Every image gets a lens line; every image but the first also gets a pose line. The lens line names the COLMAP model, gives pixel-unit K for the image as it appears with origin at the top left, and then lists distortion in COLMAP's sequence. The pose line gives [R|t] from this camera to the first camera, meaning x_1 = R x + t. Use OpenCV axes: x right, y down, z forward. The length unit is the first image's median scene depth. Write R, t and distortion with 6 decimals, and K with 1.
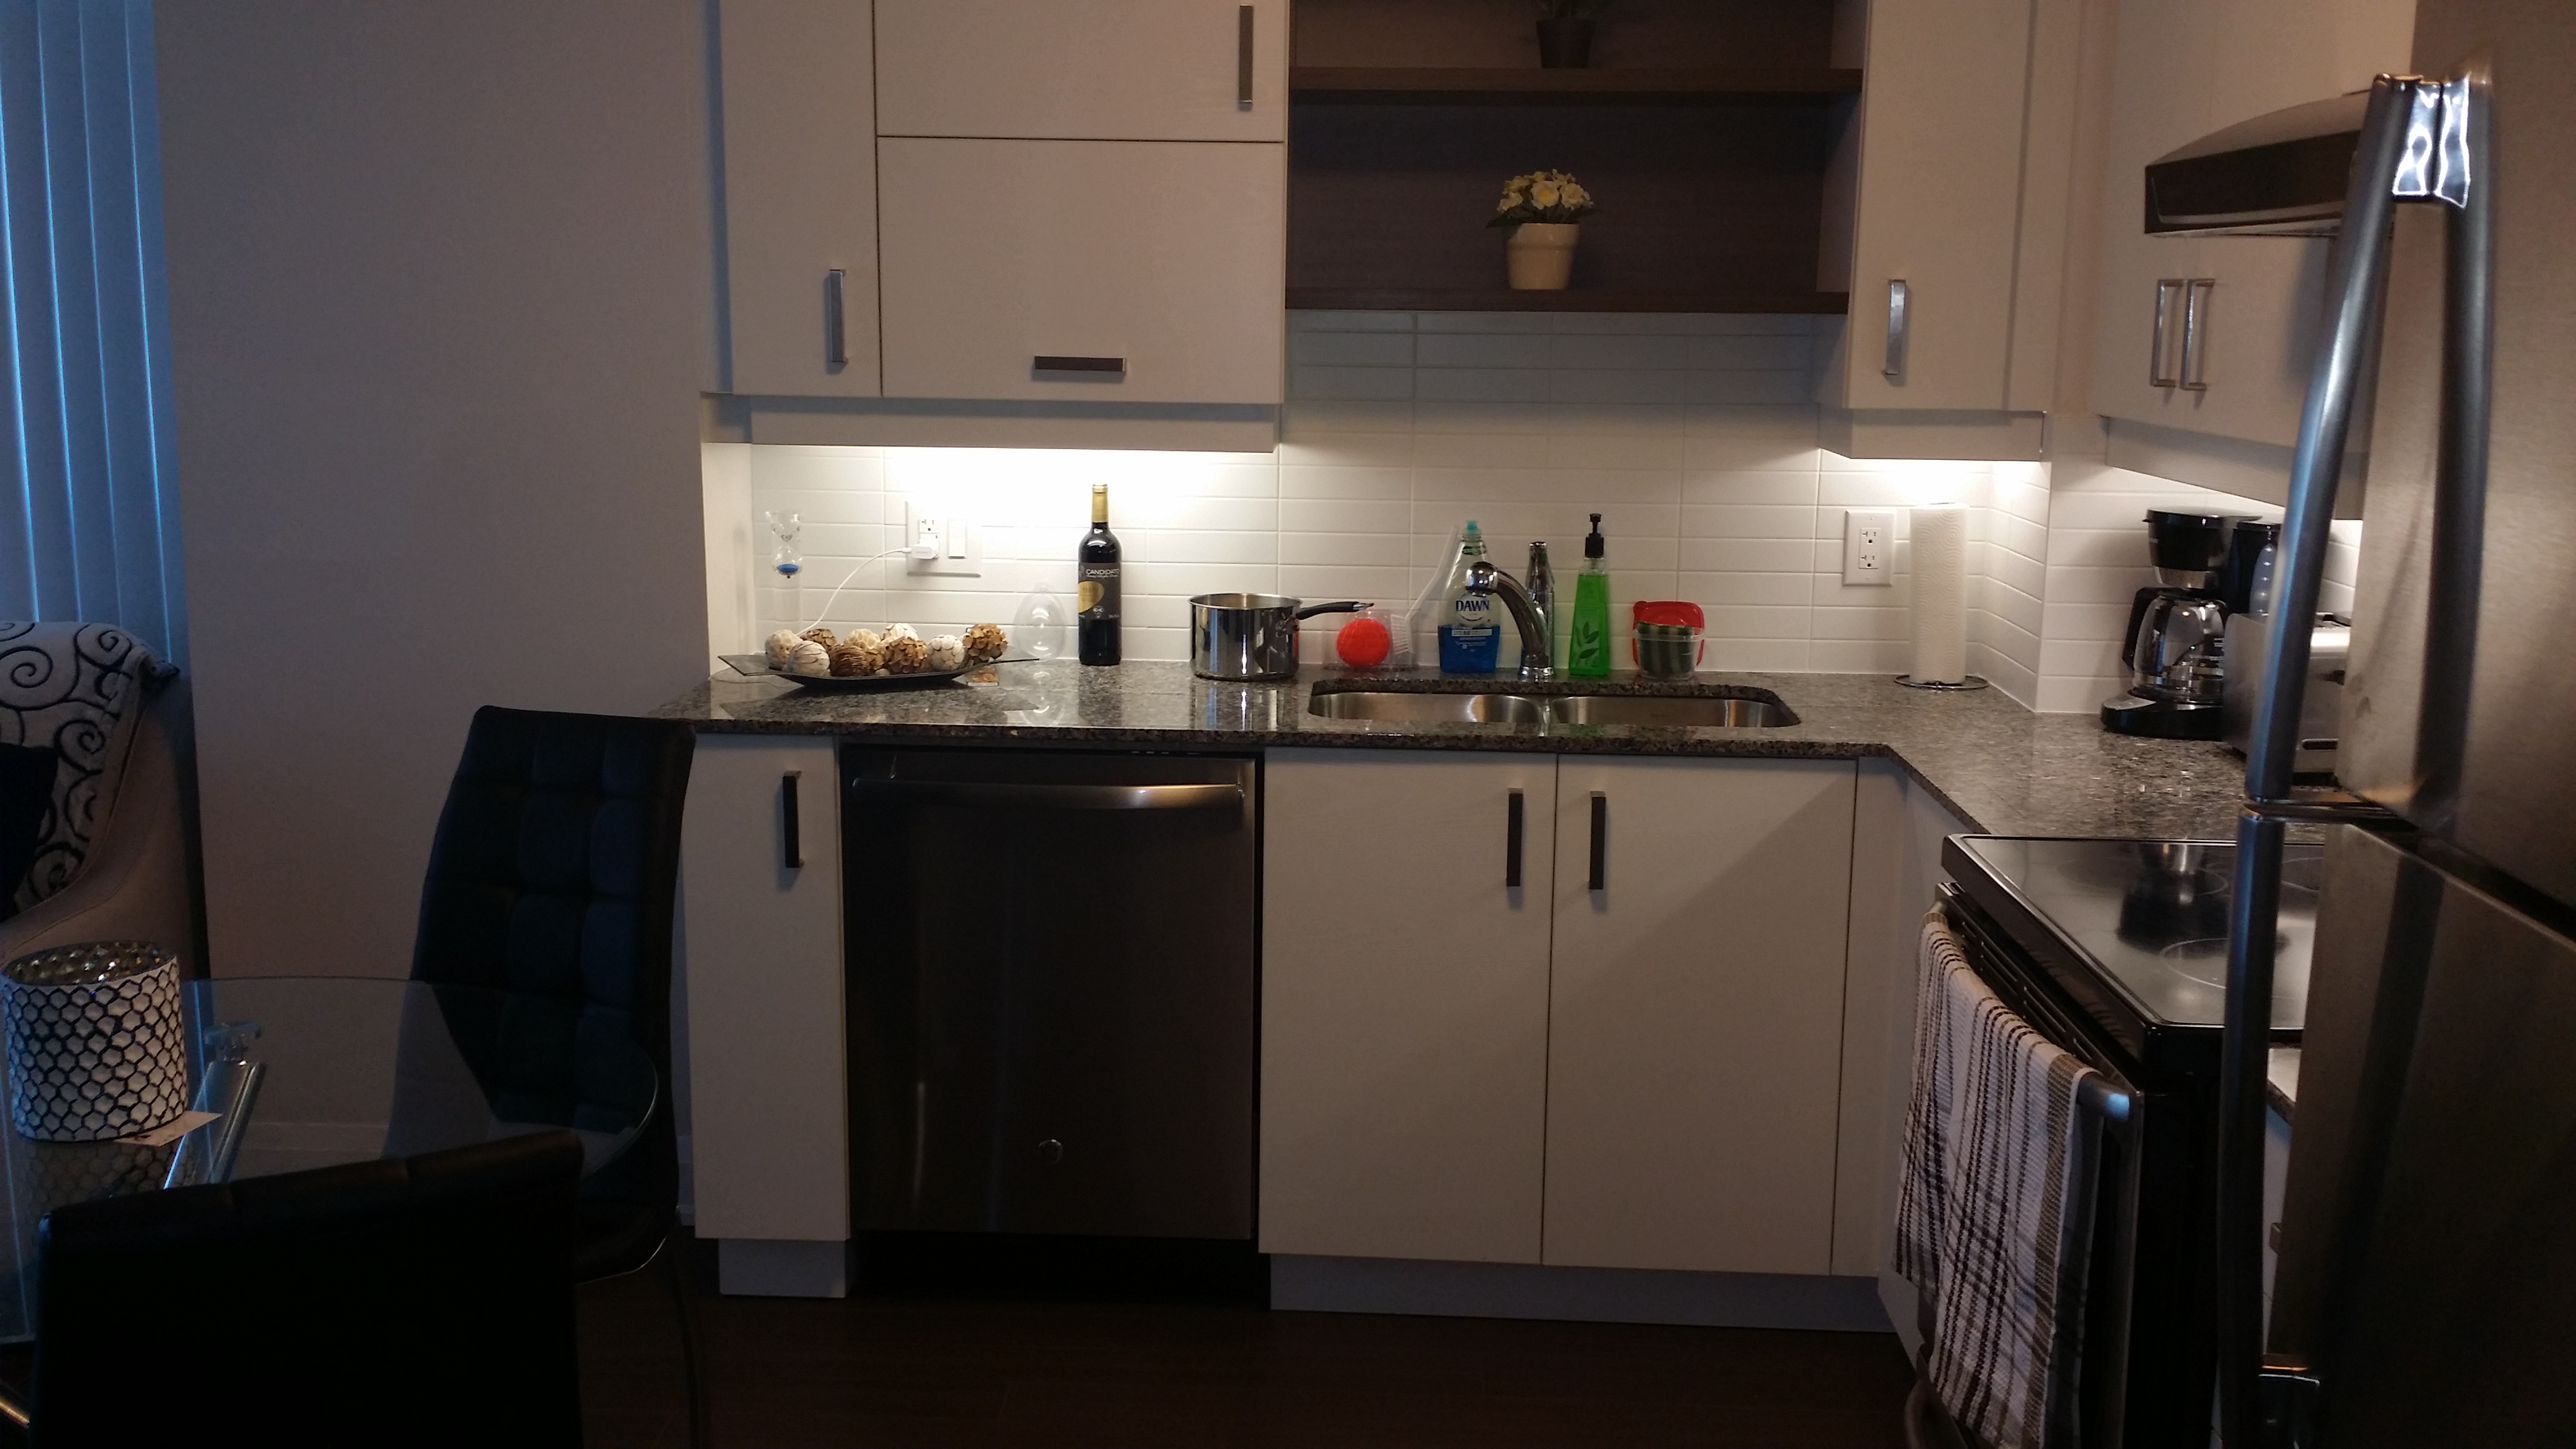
lens RADIAL K [[2361.5, 0, 1288.0], [0, 2361.5, 724.5], [0, 0, 1]] dist [0.117732, -0.290081]
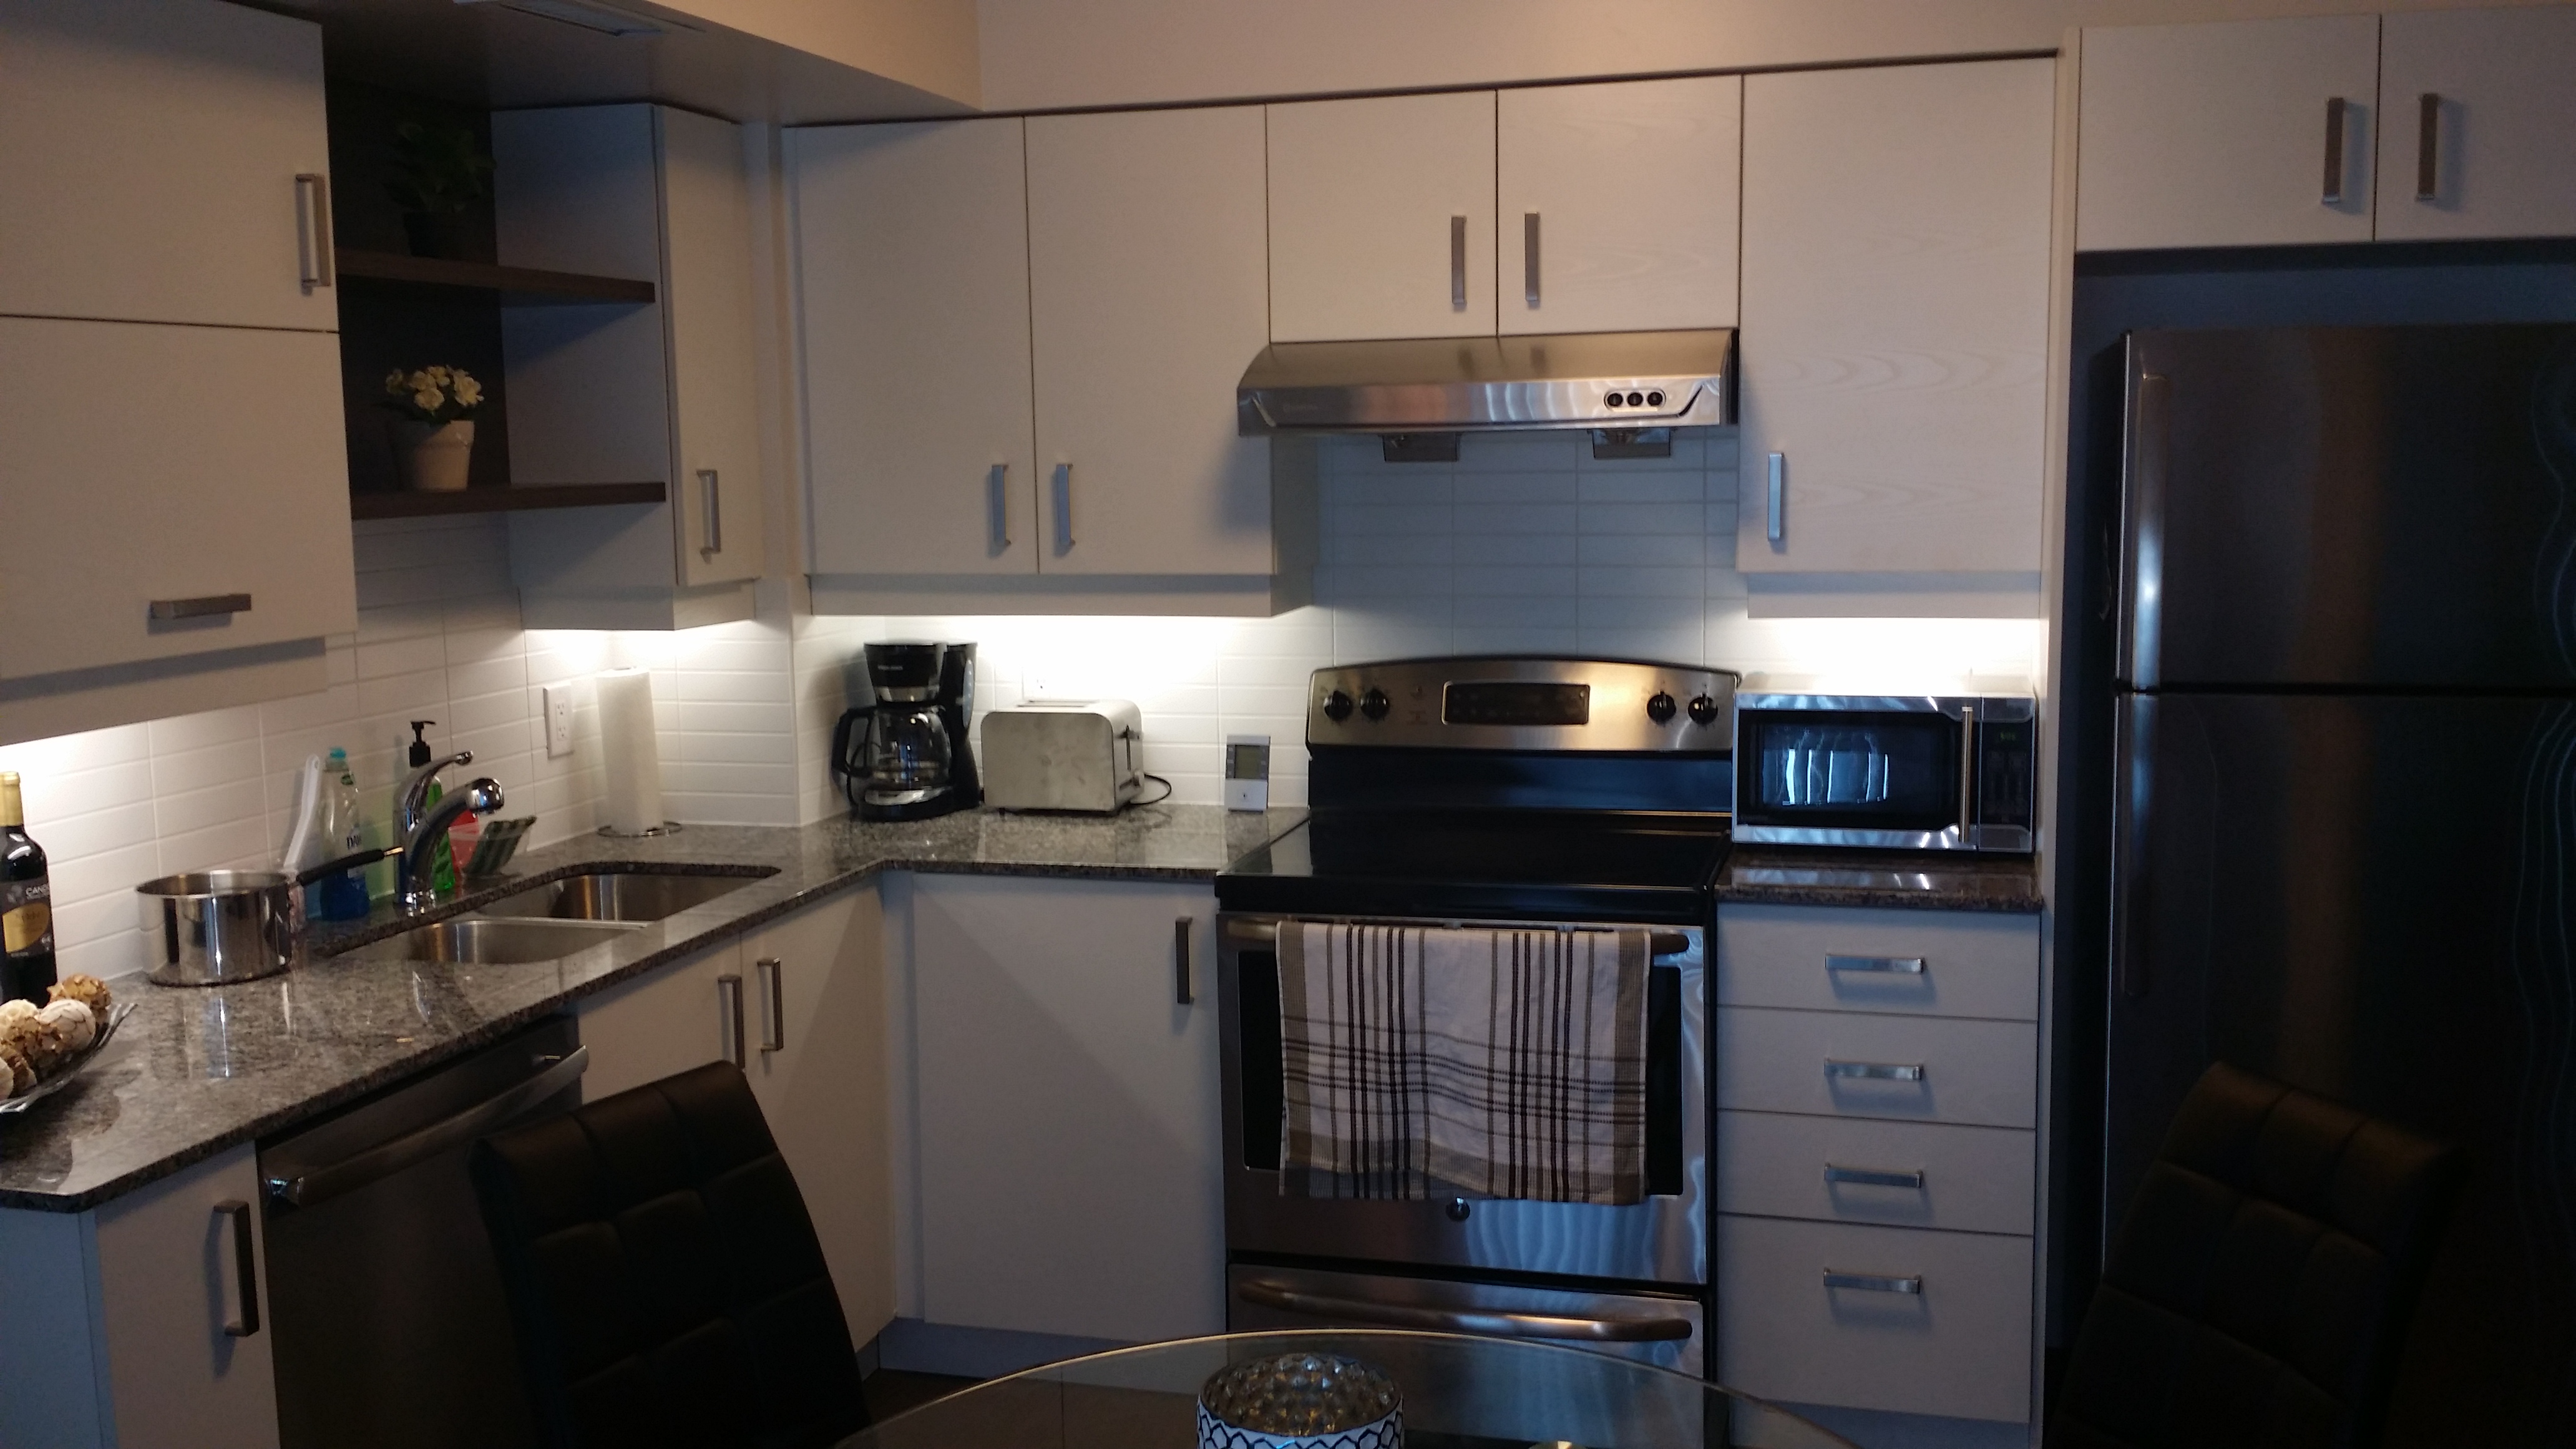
lens RADIAL K [[2349.9, 0, 1288.0], [0, 2349.9, 724.5], [0, 0, 1]] dist [0.135174, -0.263306]
pose [[0.214781, -0.135938, 0.967156, -0.751465], [0.192796, 0.976681, 0.094461, -0.116660], [-0.957444, 0.166176, 0.235980, 0.471889]]
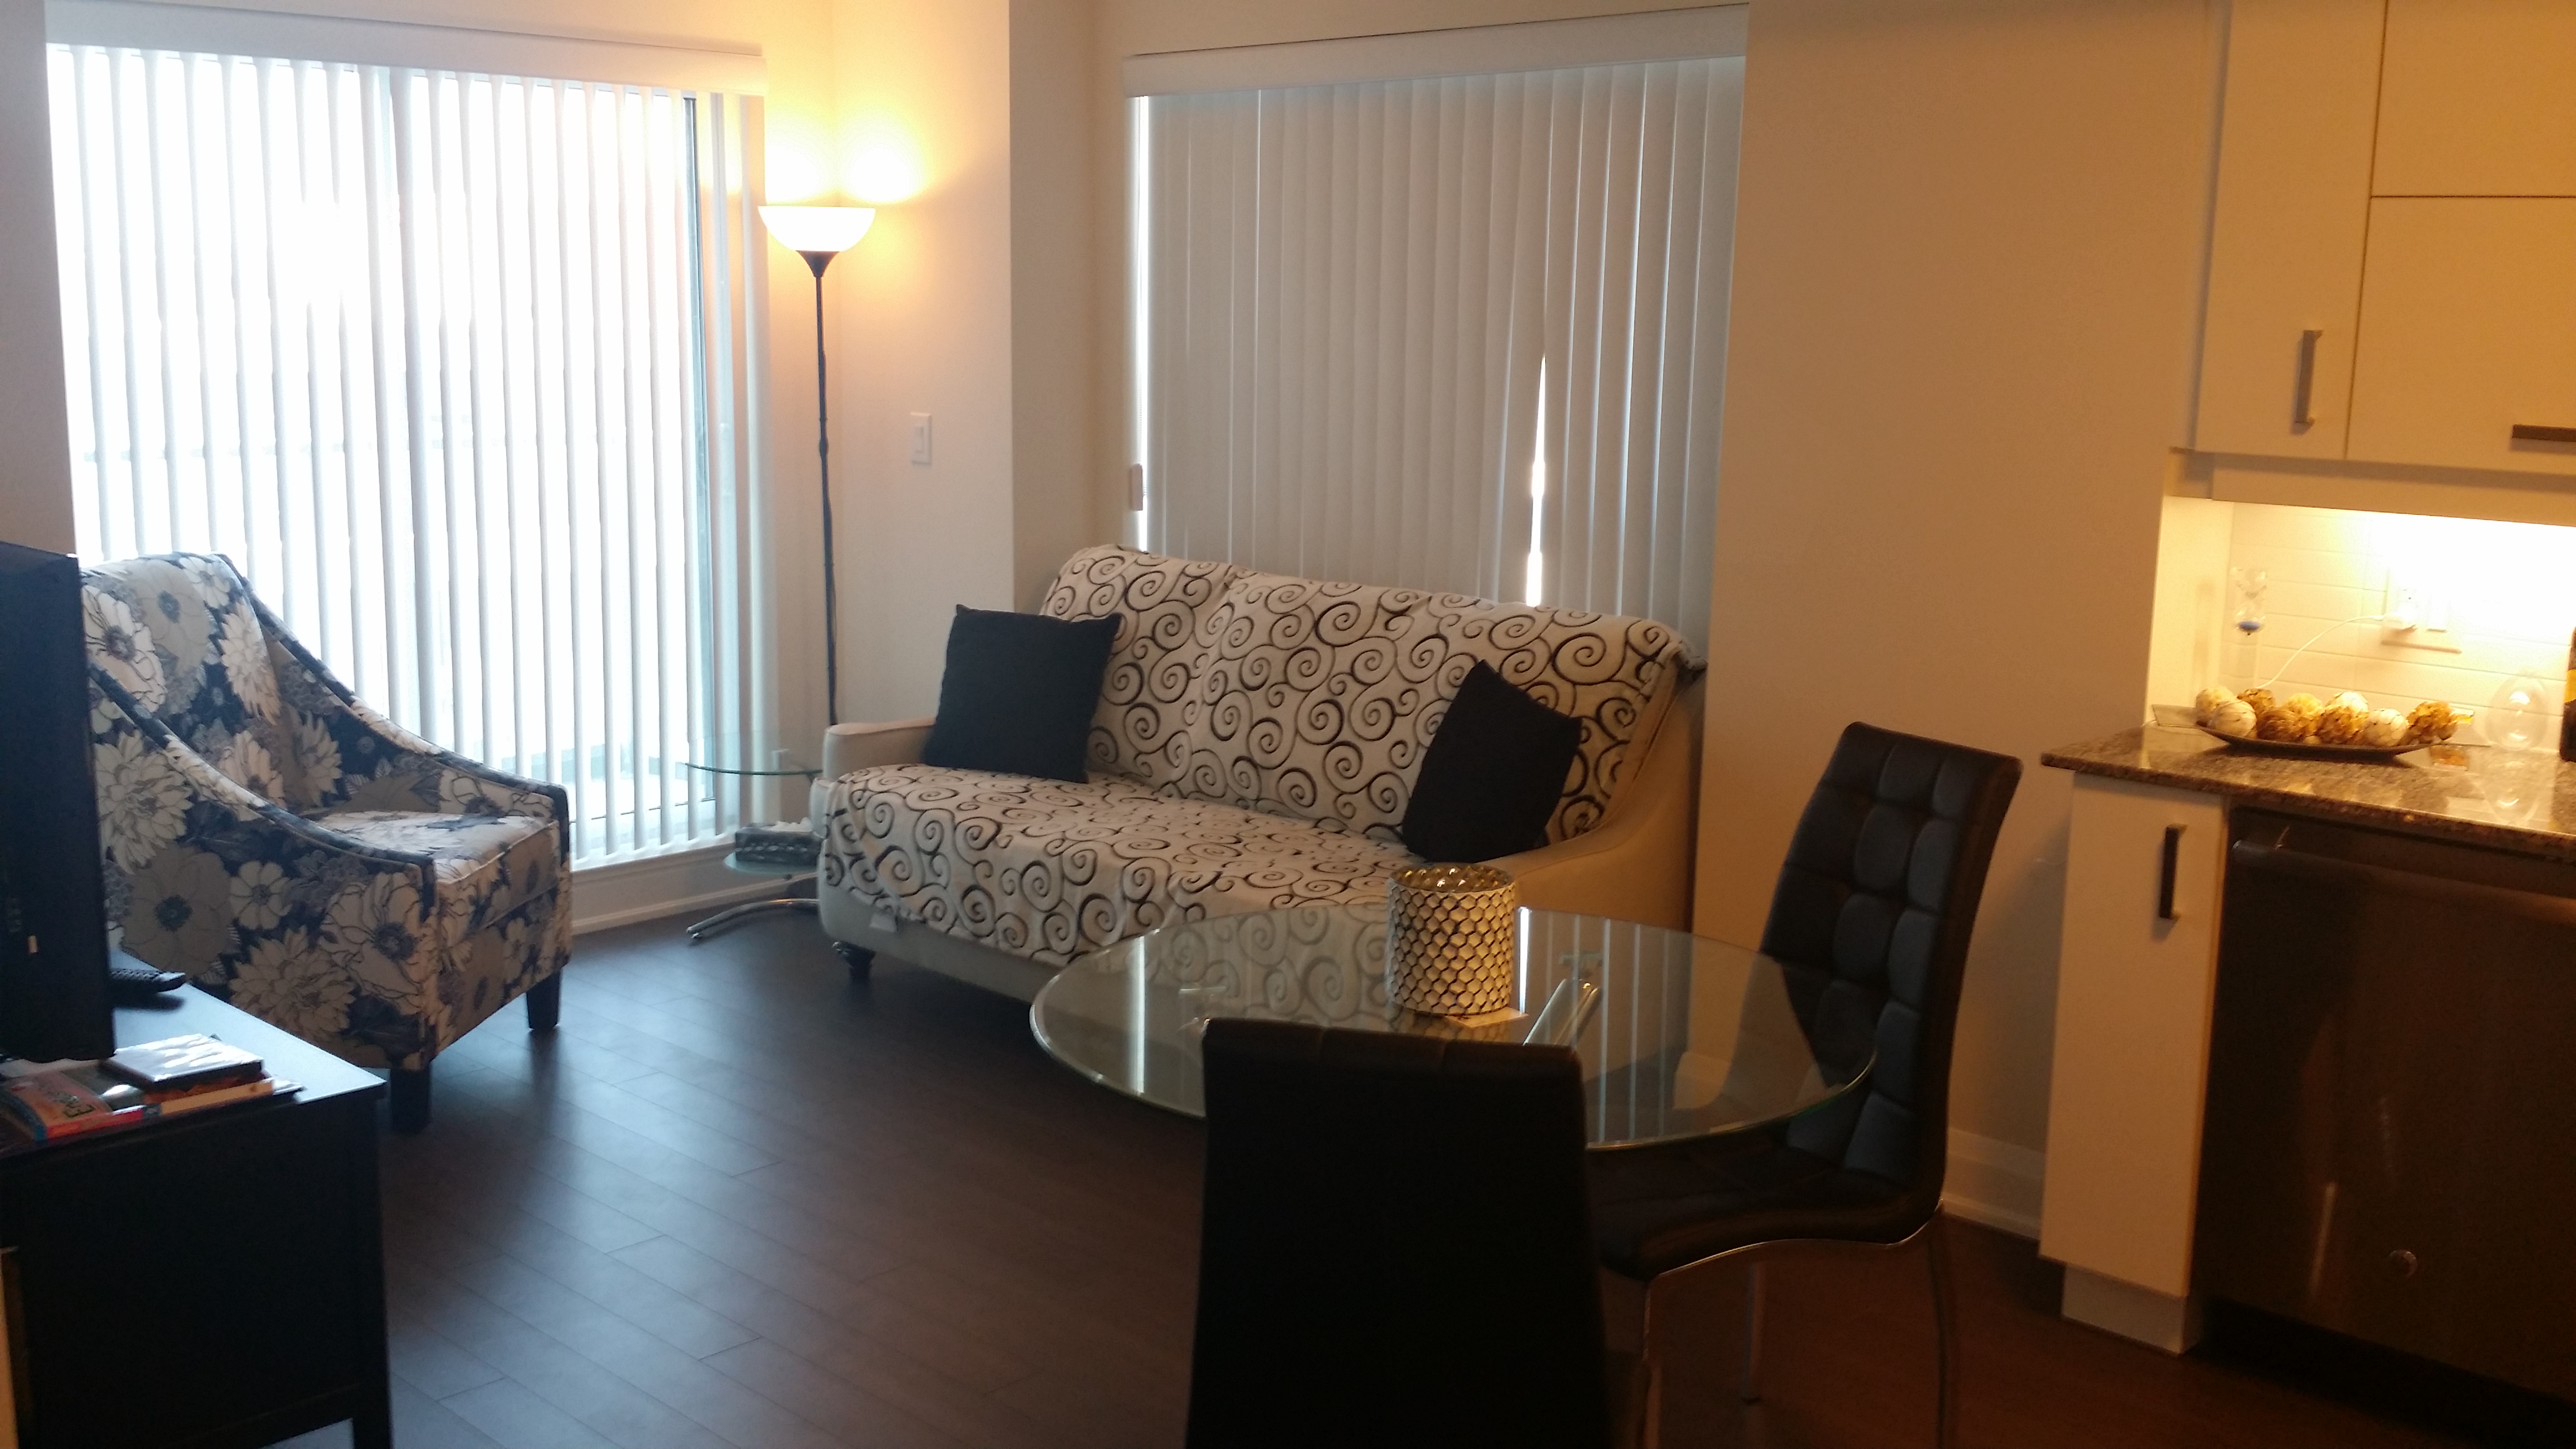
lens RADIAL K [[2361.5, 0, 1288.0], [0, 2361.5, 724.5], [0, 0, 1]] dist [0.117732, -0.290081]
pose [[0.756393, 0.119405, -0.643127, 0.142023], [-0.126856, 0.991309, 0.034852, -0.009218], [0.641698, 0.055223, 0.764966, -0.023344]]
